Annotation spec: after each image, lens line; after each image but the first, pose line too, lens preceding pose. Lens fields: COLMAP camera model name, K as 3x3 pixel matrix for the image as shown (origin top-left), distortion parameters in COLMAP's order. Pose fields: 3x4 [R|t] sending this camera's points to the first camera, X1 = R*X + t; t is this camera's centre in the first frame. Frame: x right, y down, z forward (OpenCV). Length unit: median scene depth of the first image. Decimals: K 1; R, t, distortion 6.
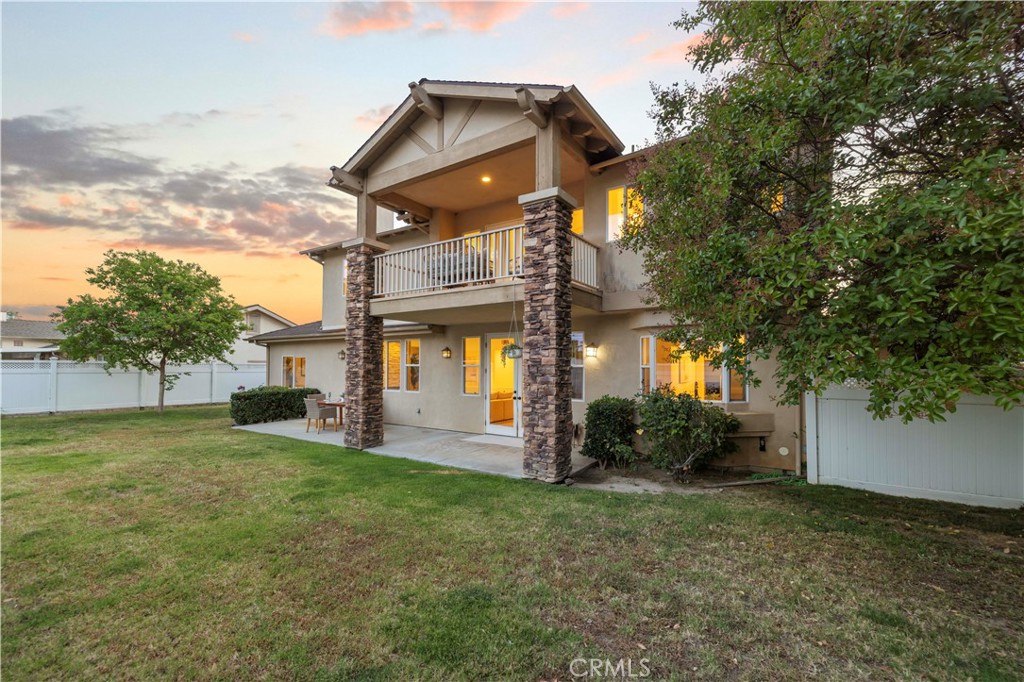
lens RADIAL K [[433.4, 0, 510.9], [0, 433.4, 348.9], [0, 0, 1]] dist [-0.011240, -0.000186]
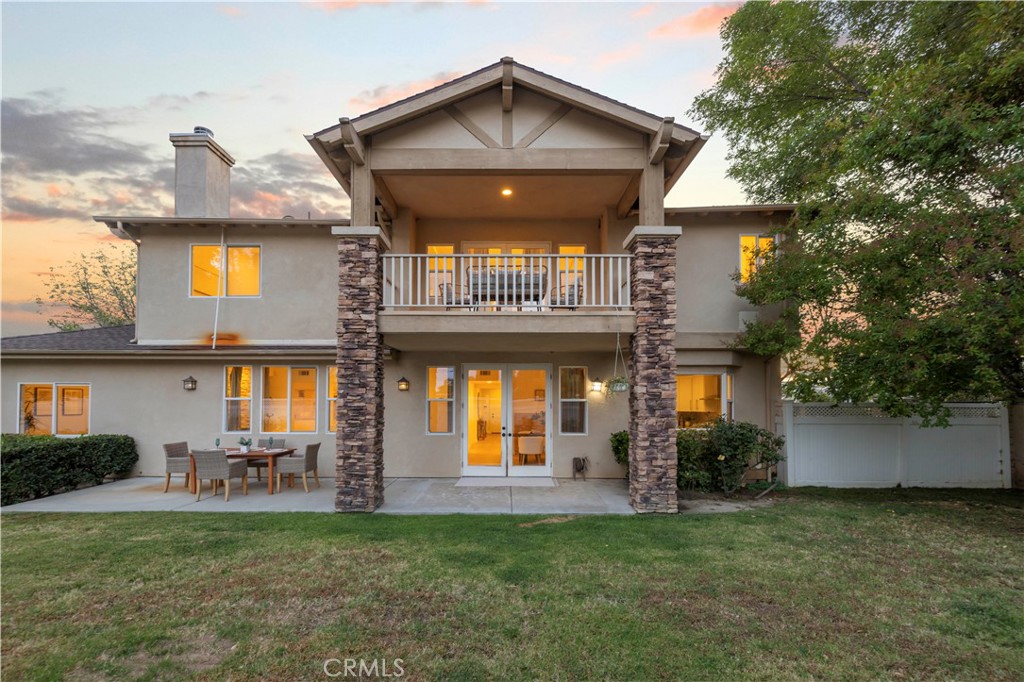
lens RADIAL K [[433.4, 0, 511.8], [0, 433.4, 385.9], [0, 0, 1]] dist [-0.011240, -0.000186]
pose [[0.833383, 0.021337, 0.552283, -0.697009], [-0.022572, 0.999735, -0.004563, 0.018125], [-0.552234, -0.008664, 0.833644, 0.313179]]
